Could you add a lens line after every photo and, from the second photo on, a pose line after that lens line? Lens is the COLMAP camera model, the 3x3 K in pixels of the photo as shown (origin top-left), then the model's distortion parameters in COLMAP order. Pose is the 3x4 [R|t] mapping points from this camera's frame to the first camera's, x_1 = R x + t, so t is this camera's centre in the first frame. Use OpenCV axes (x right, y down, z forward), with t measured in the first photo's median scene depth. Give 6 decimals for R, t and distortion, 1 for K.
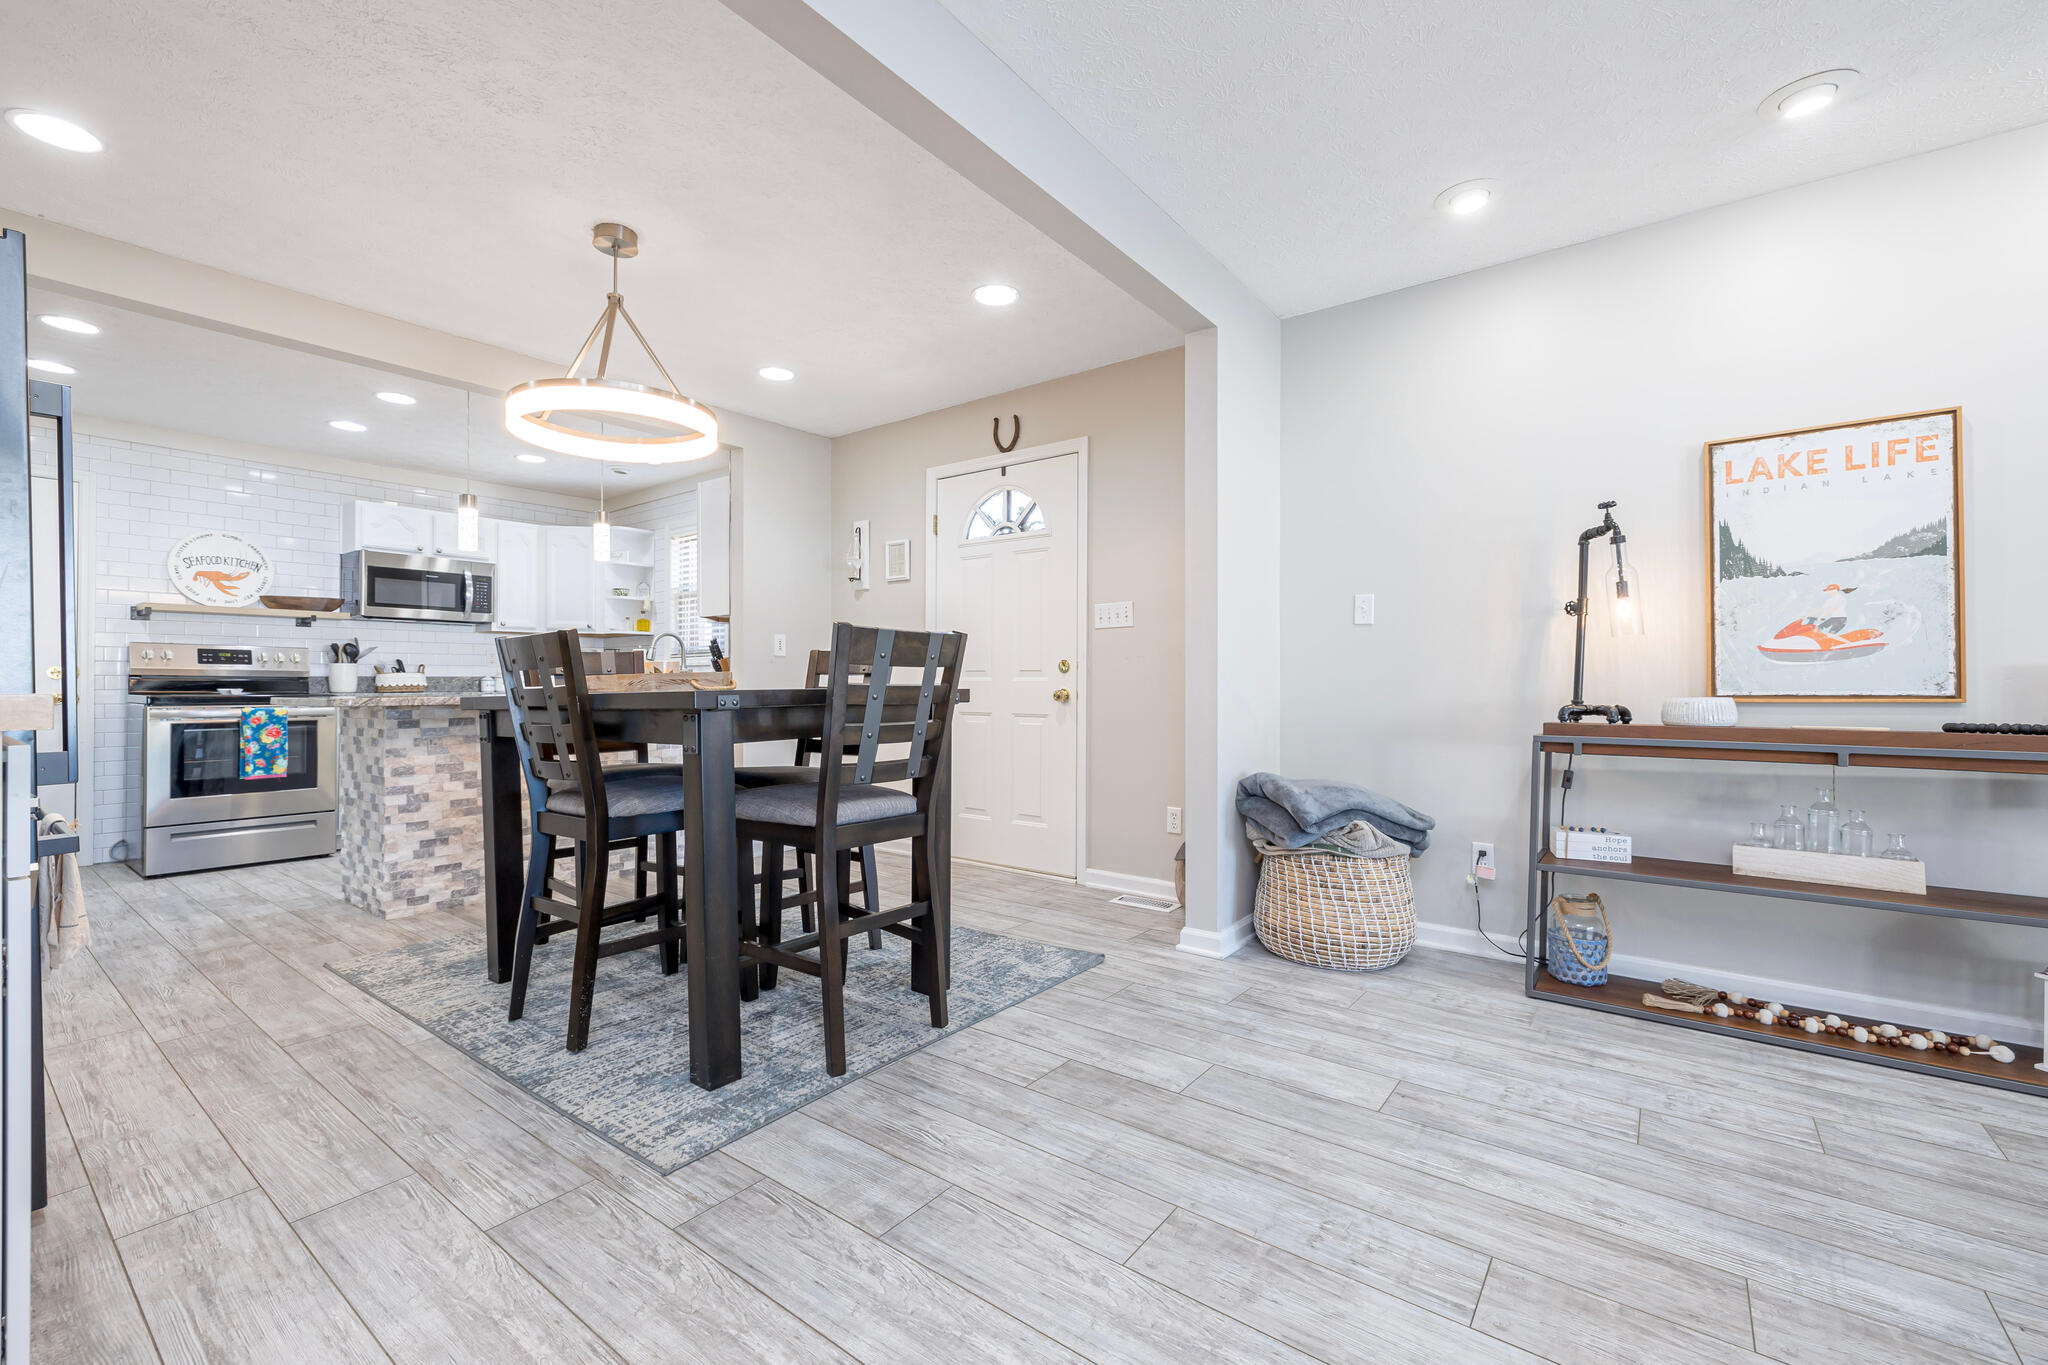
lens RADIAL K [[862.1, 0, 1026.5], [0, 862.1, 683.2], [0, 0, 1]] dist [-0.002383, -0.000140]
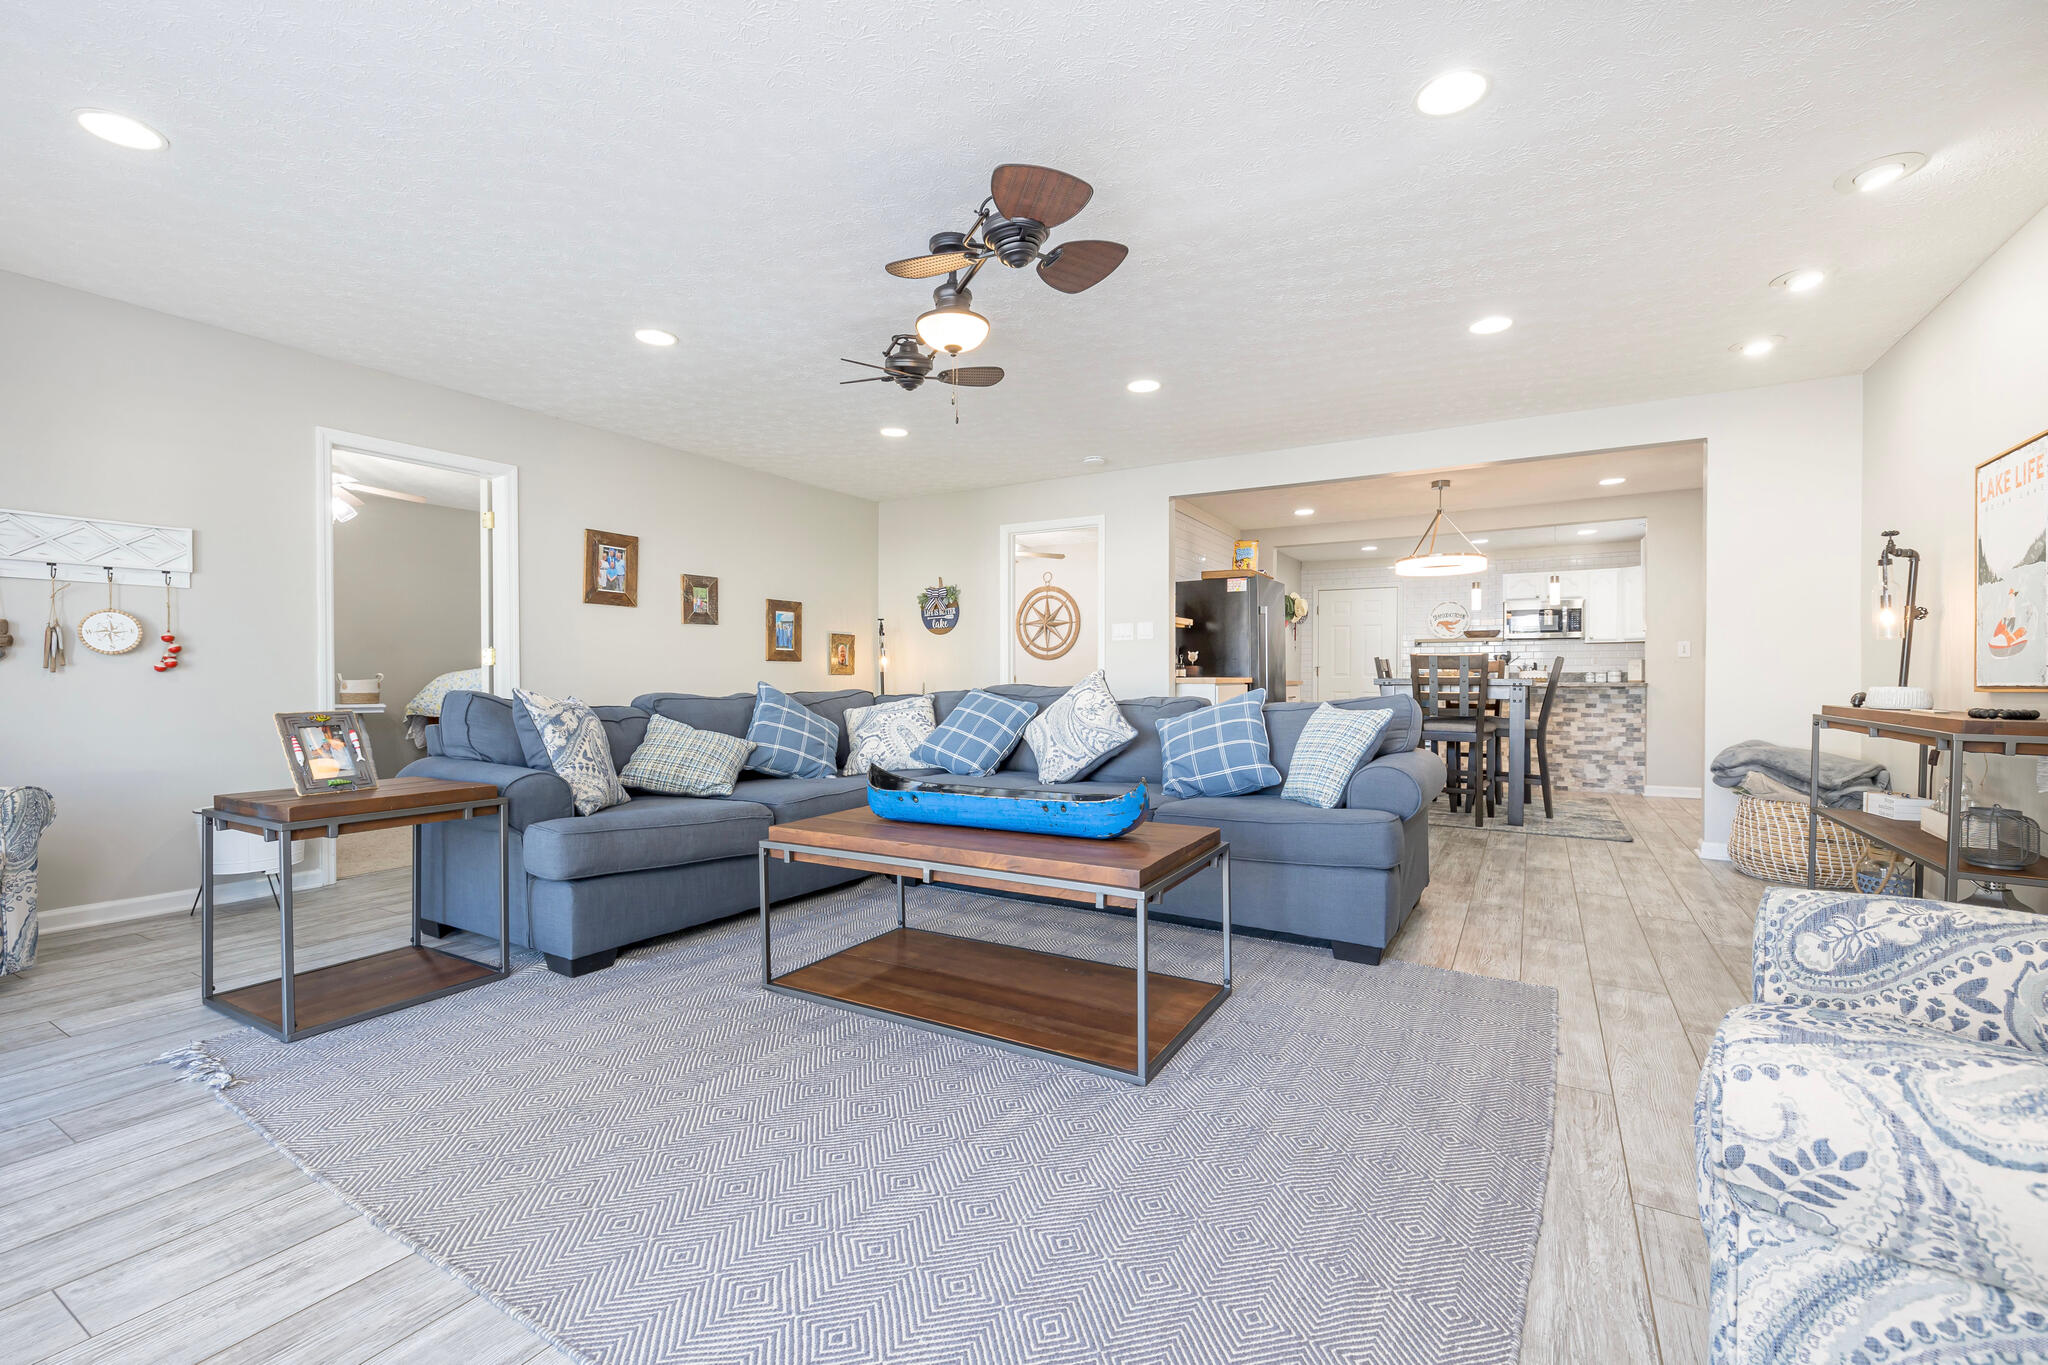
lens RADIAL K [[862.1, 0, 1026.9], [0, 862.1, 681.3], [0, 0, 1]] dist [-0.002383, -0.000140]
pose [[0.116810, 0.004827, -0.993143, 1.378495], [0.000890, 0.999987, 0.004965, 0.000402], [0.993154, -0.001464, 0.116805, -0.306889]]
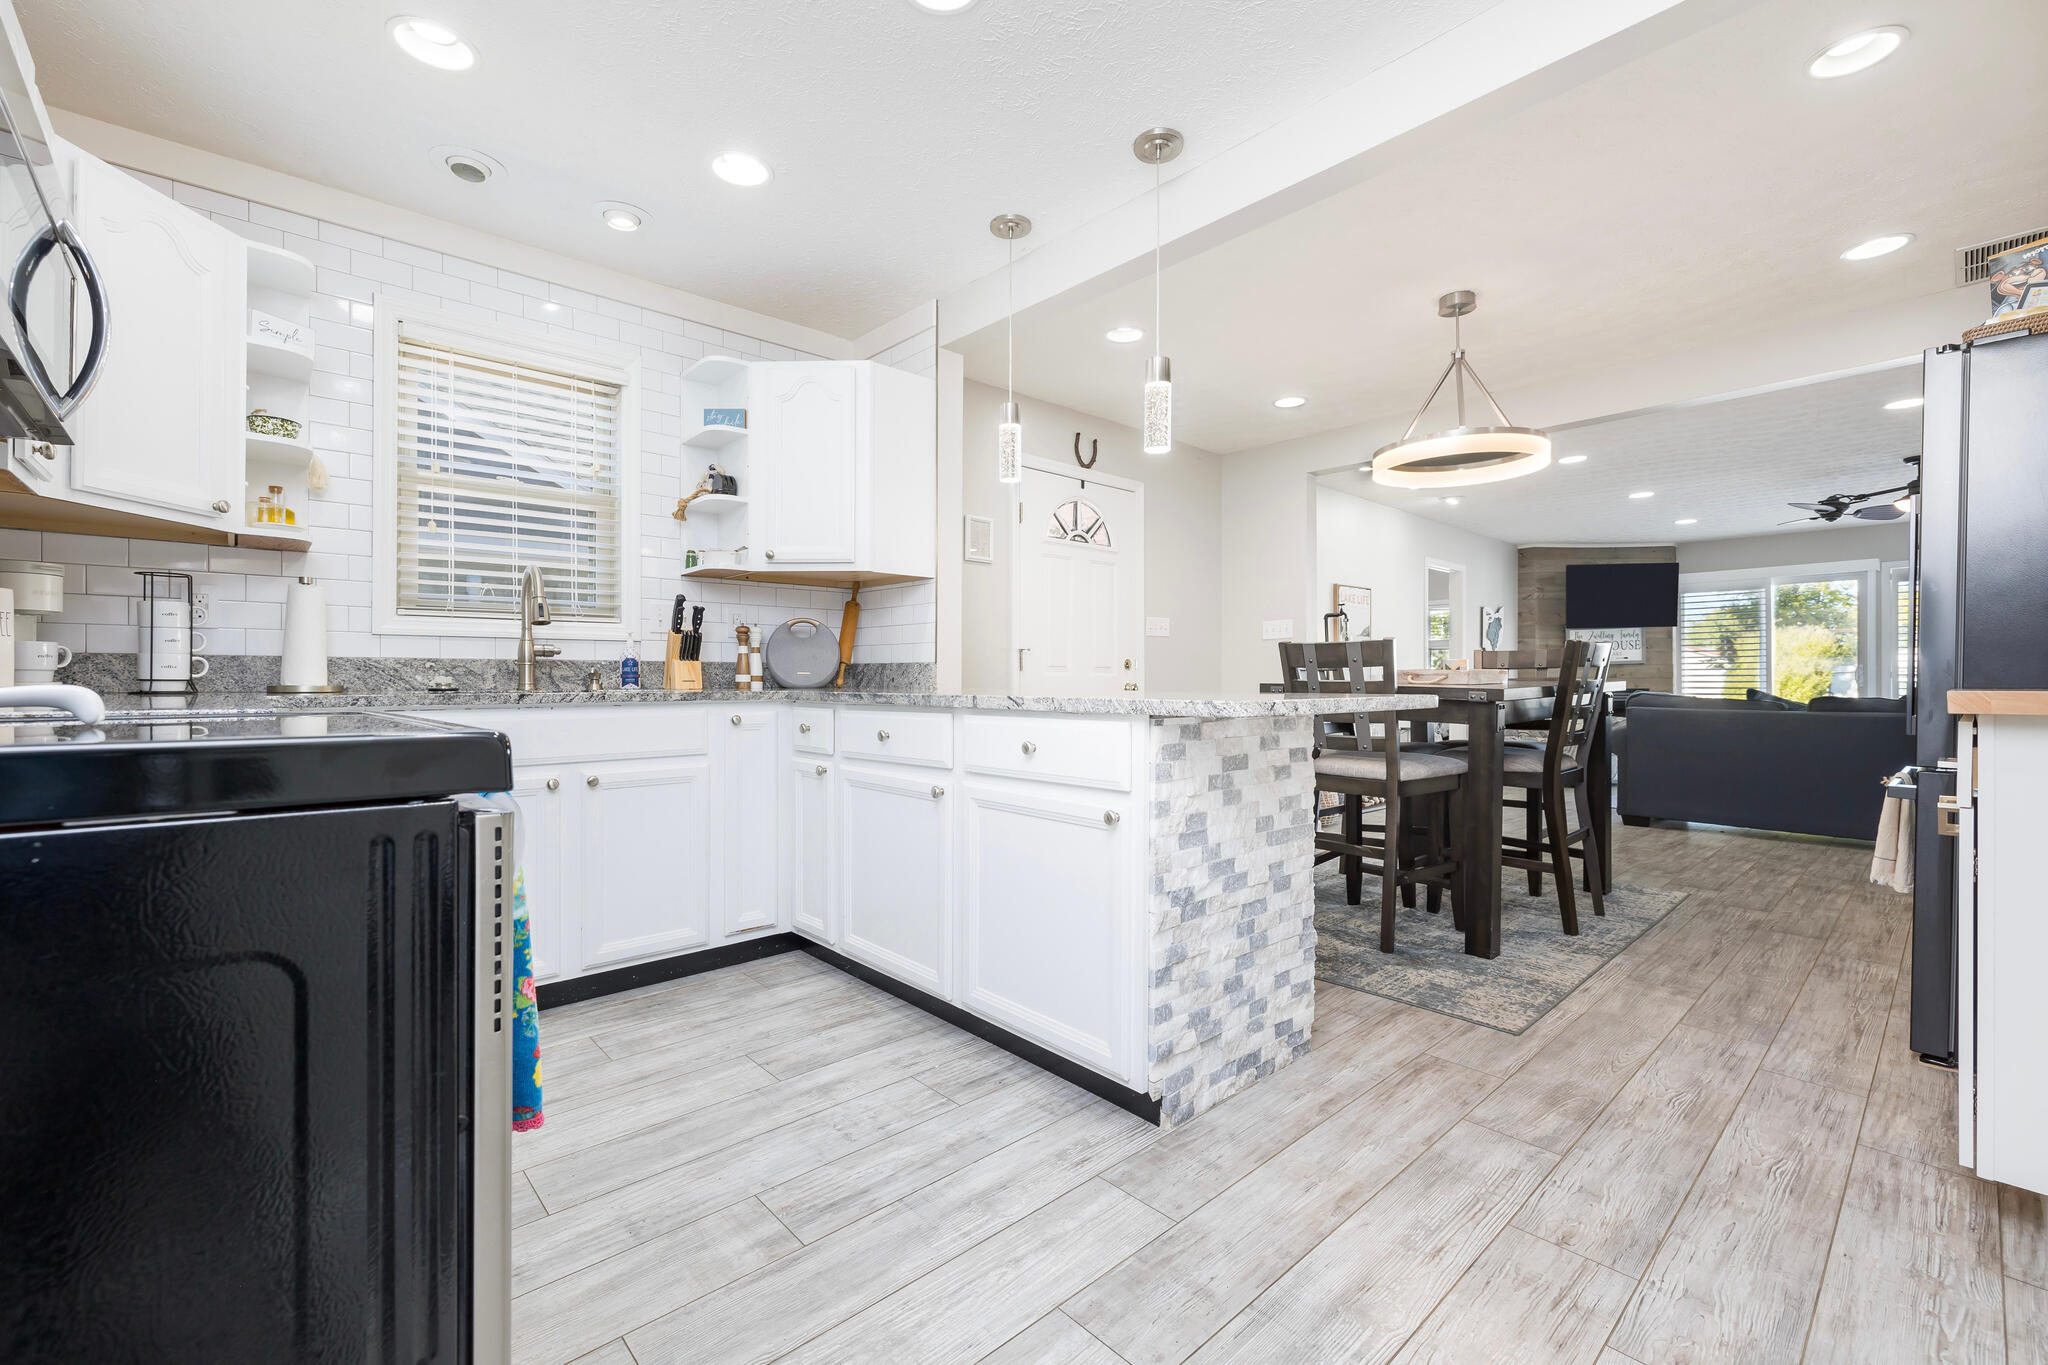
lens RADIAL K [[862.1, 0, 1026.0], [0, 862.1, 686.9], [0, 0, 1]] dist [-0.002383, -0.000140]
pose [[0.180329, -0.003858, 0.983599, -1.378207], [-0.003141, 0.999985, 0.004499, 0.007900], [-0.983601, -0.003901, 0.180314, 1.075521]]
